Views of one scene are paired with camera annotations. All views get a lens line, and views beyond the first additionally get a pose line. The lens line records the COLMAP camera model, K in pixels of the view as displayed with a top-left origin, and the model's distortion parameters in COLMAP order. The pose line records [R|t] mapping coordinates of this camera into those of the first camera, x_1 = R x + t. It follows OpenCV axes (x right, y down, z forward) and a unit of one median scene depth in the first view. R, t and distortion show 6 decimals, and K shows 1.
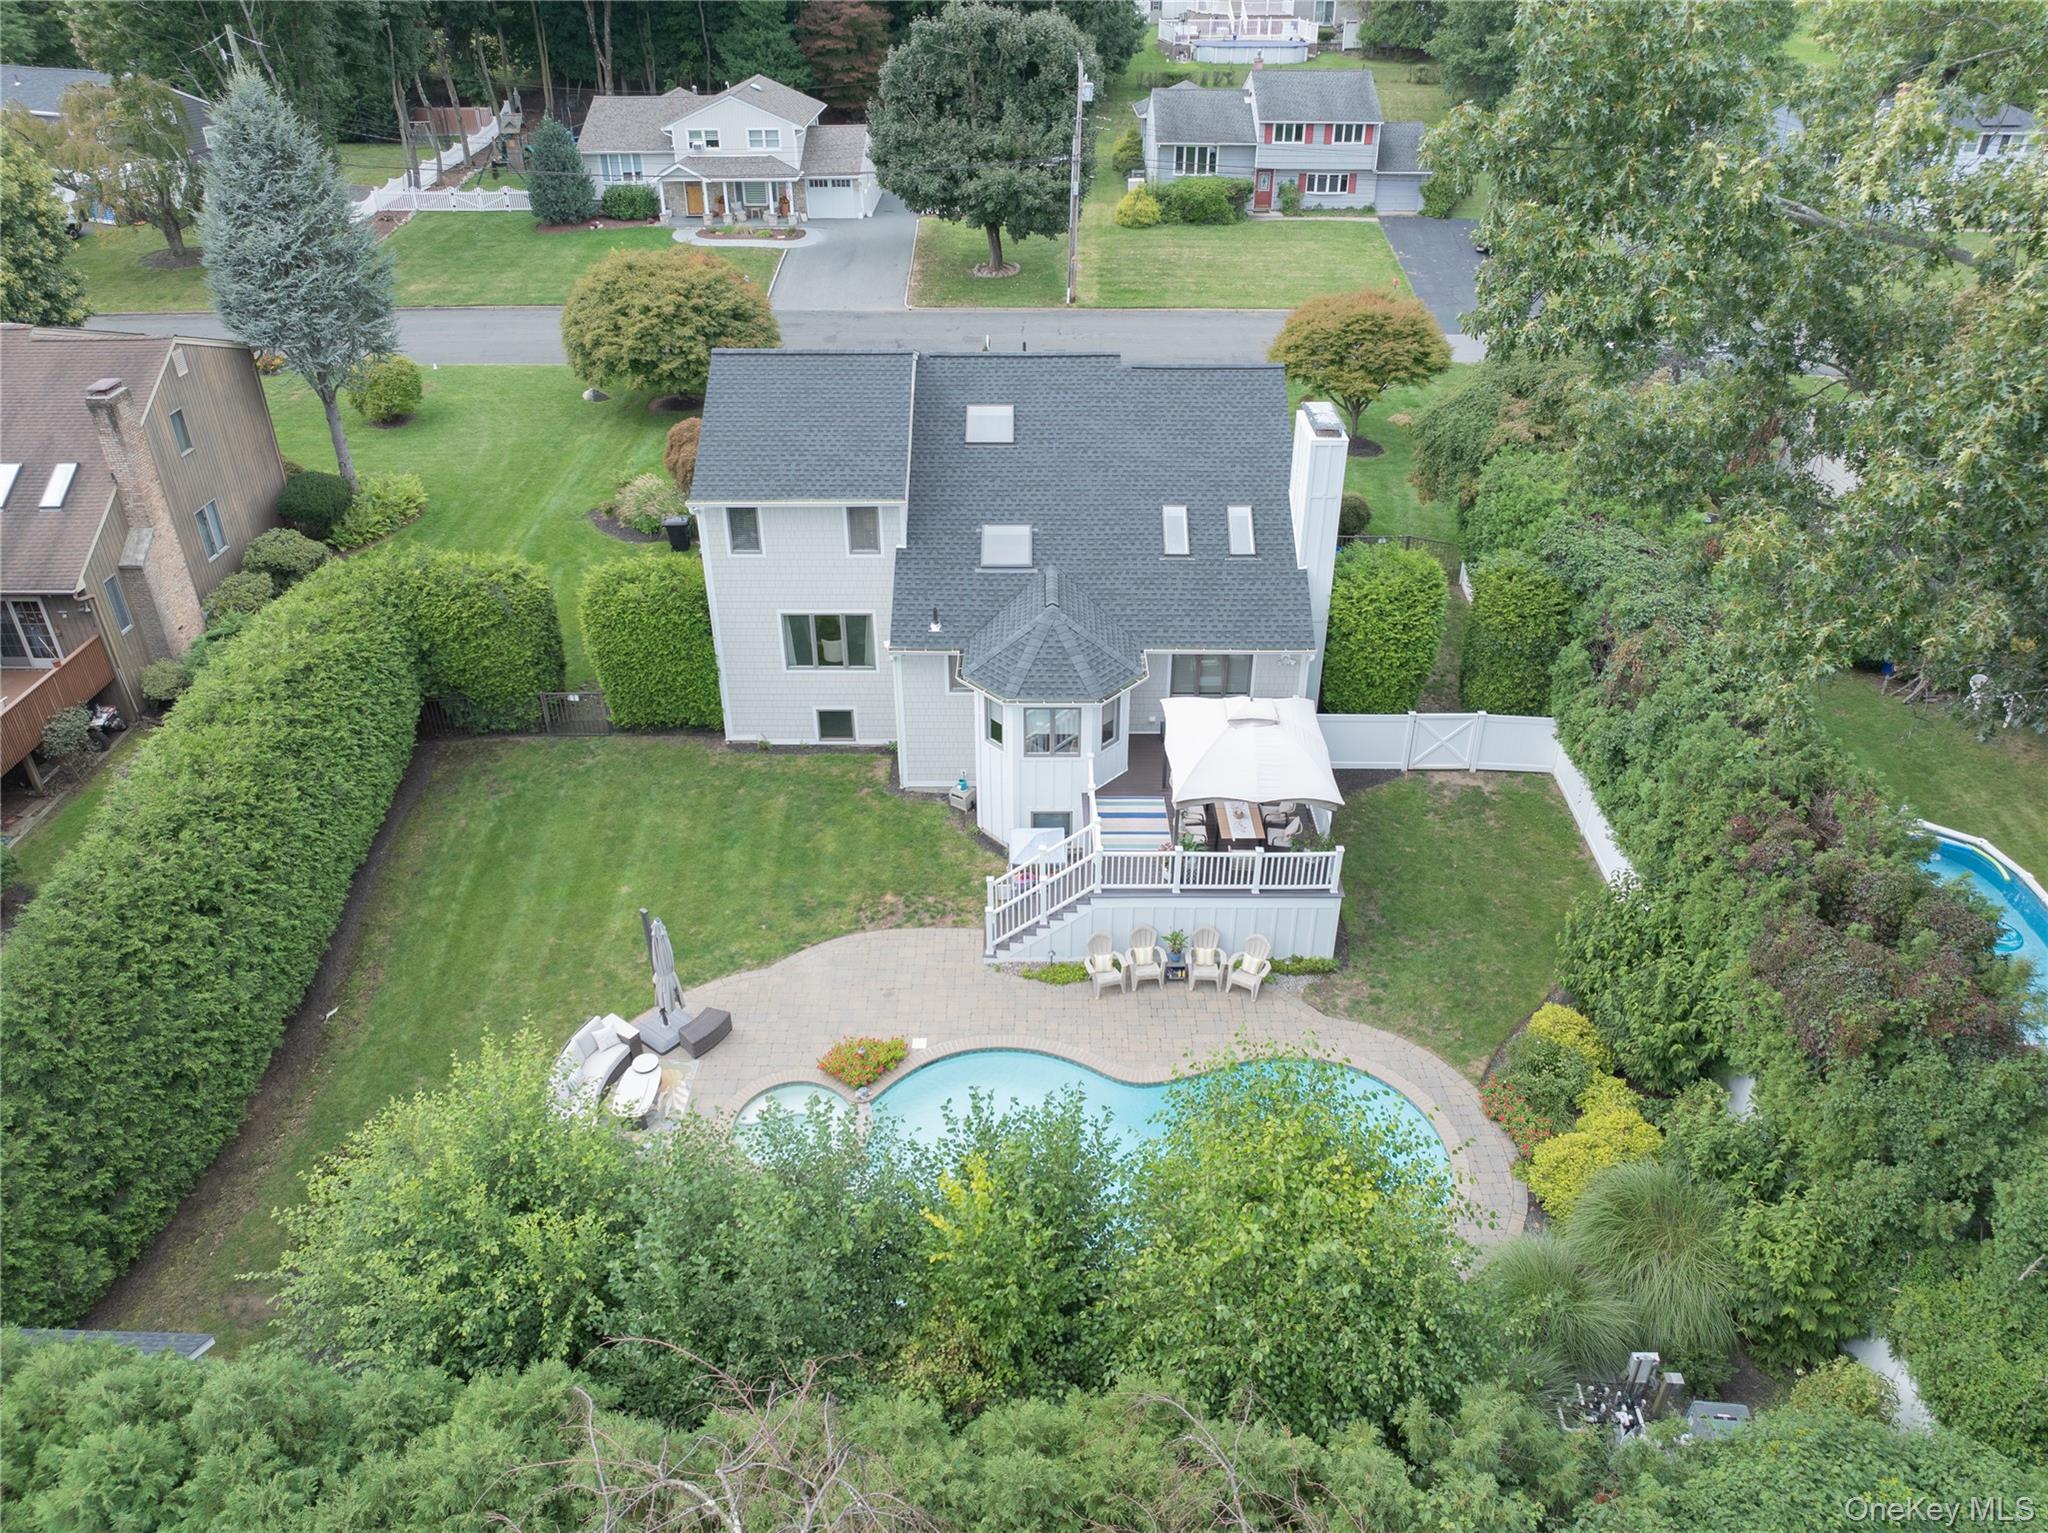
lens RADIAL K [[1430.8, 0, 1031.1], [0, 1430.8, 765.7], [0, 0, 1]] dist [-0.001596, -0.073953]
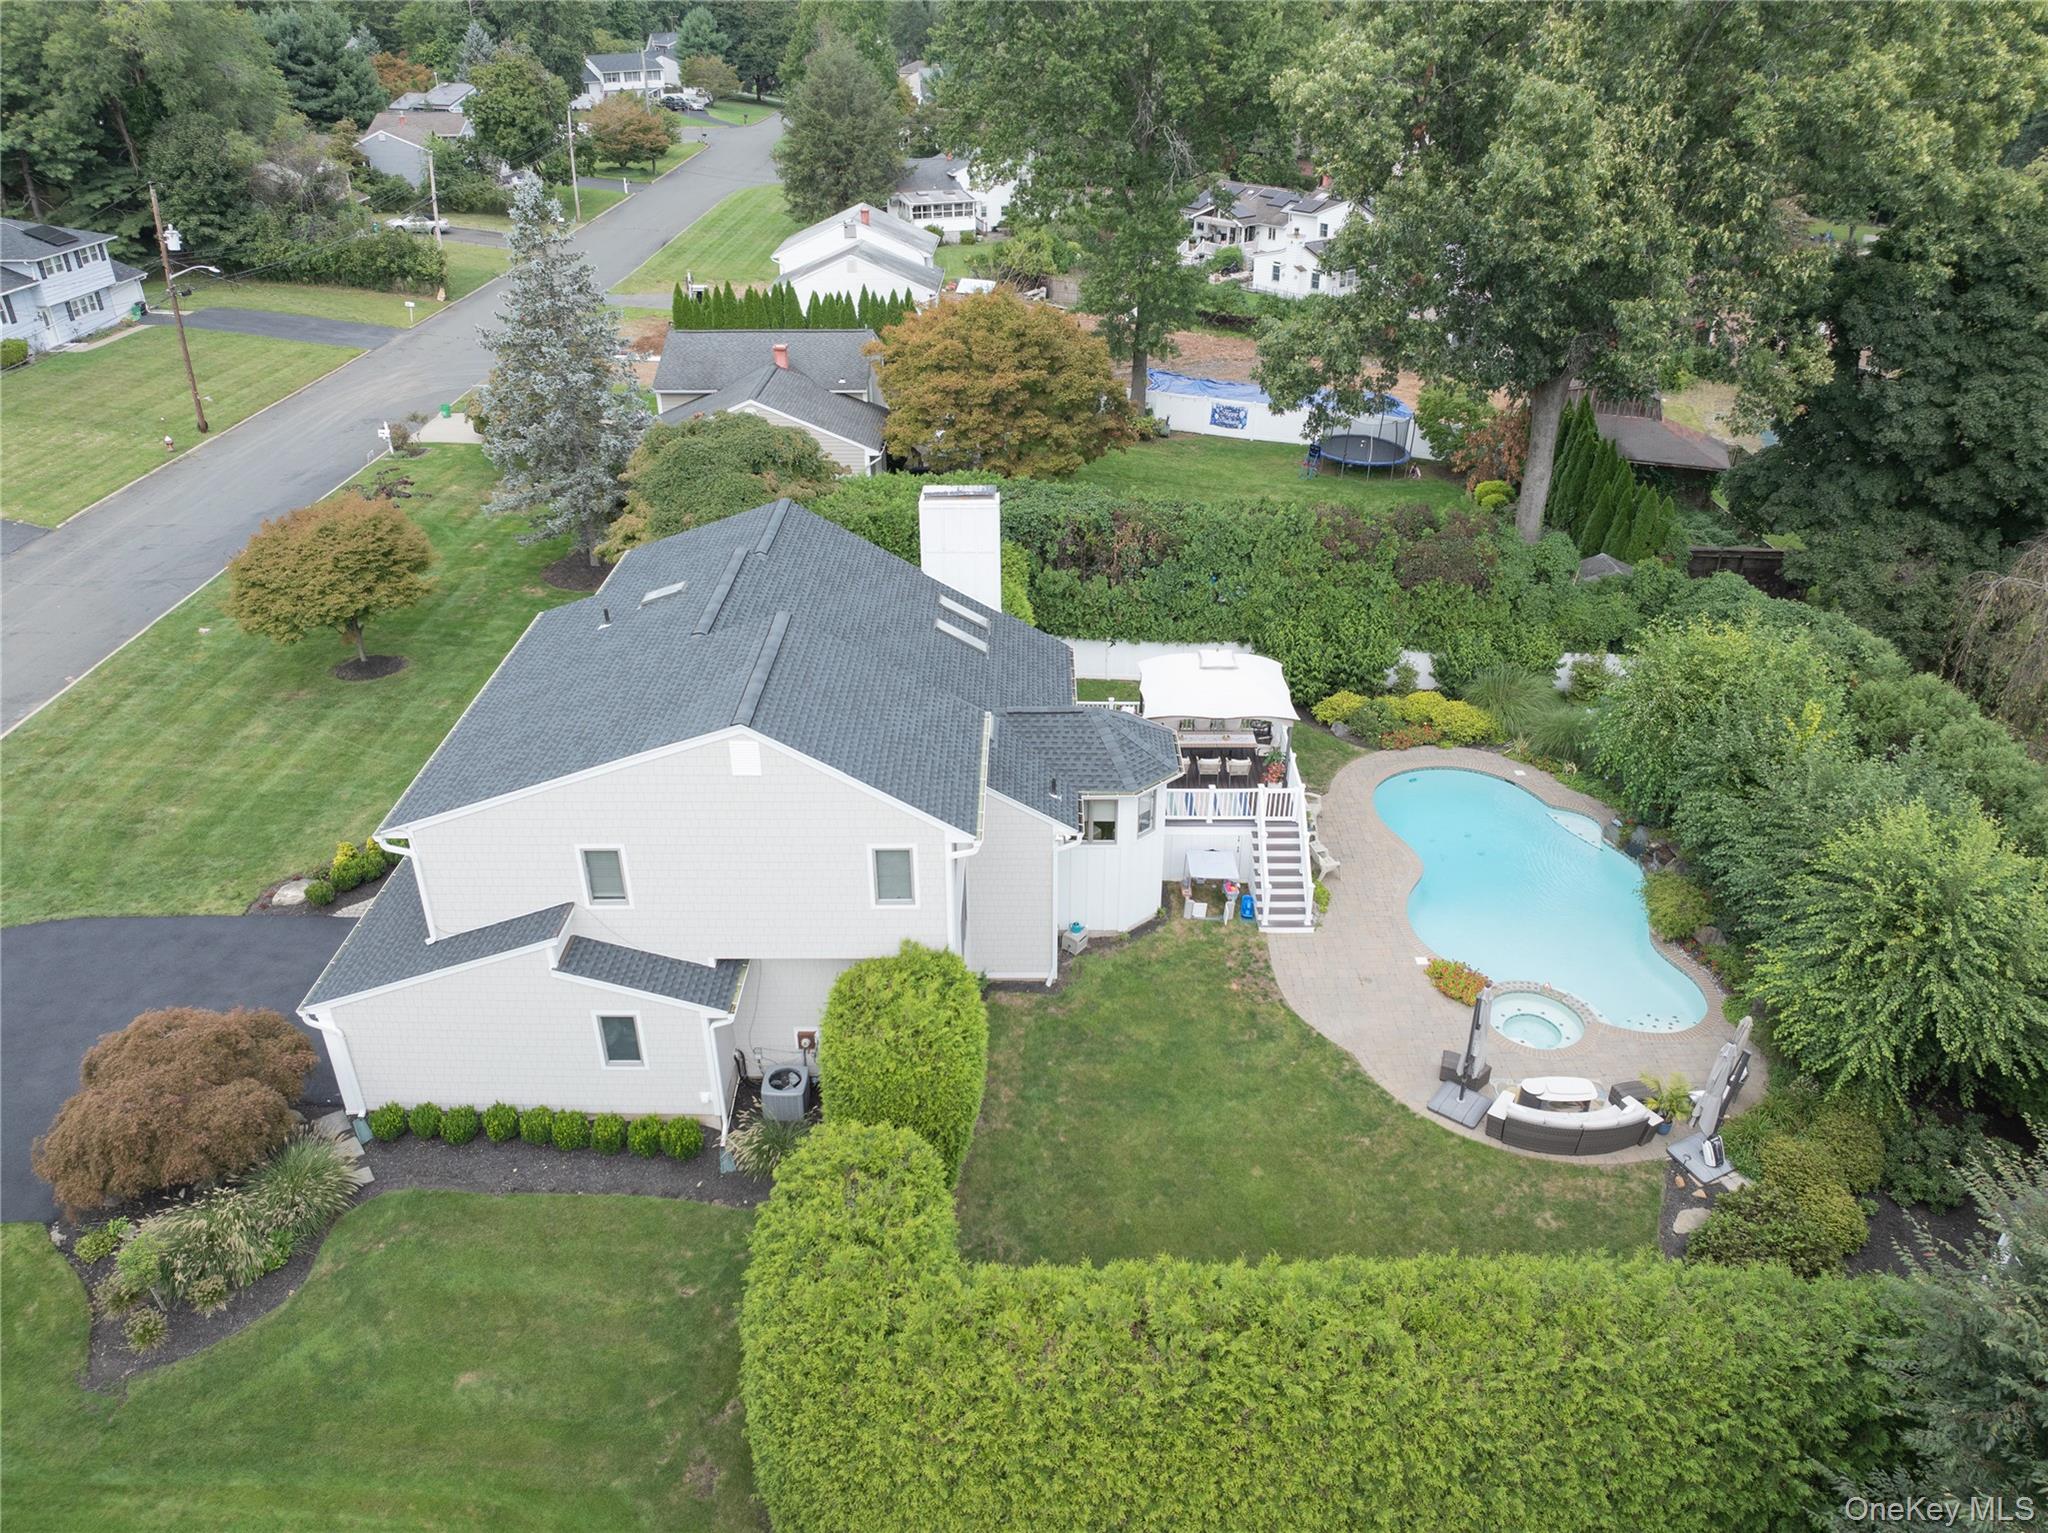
lens RADIAL K [[1440.4, 0, 1036.4], [0, 1440.4, 759.3], [0, 0, 1]] dist [-0.034168, -0.001610]
pose [[-0.003506, -0.483084, 0.875567, -0.881867], [0.531585, 0.740712, 0.410808, -0.507851], [-0.846998, 0.466878, 0.254204, 0.723296]]
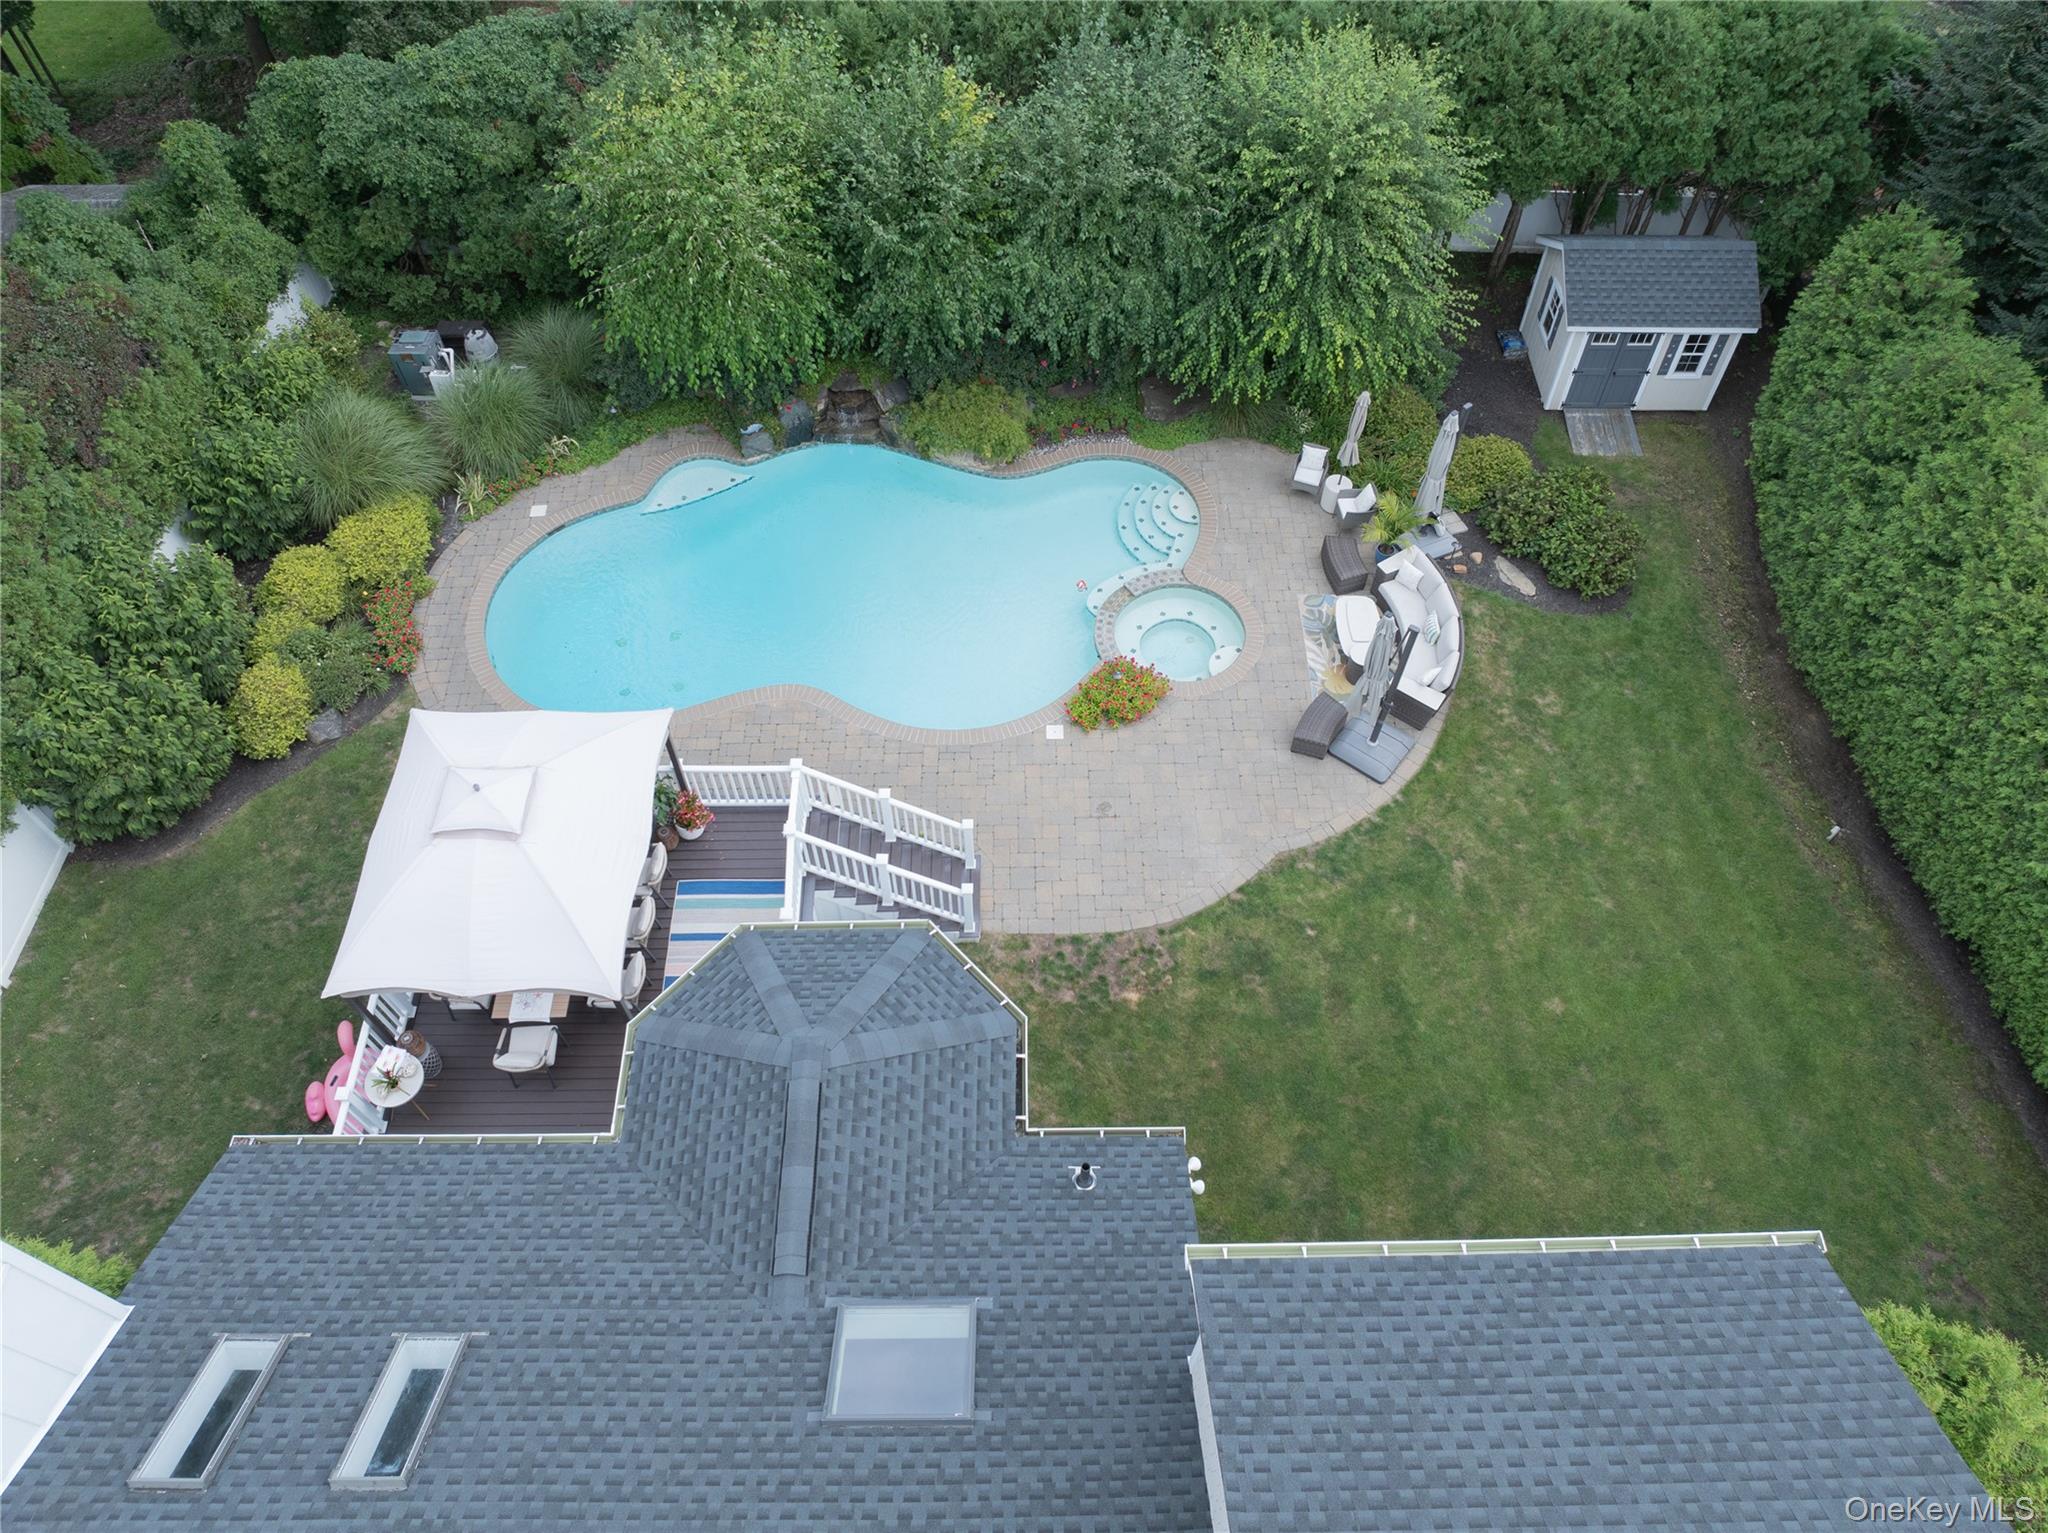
lens RADIAL K [[1440.4, 0, 1036.4], [0, 1440.4, 759.3], [0, 0, 1]] dist [-0.034168, -0.001610]
pose [[-0.999850, 0.014518, -0.009399, -0.048638], [-0.008545, 0.057801, 0.998292, -0.511711], [0.015036, 0.998223, -0.057668, 0.868536]]
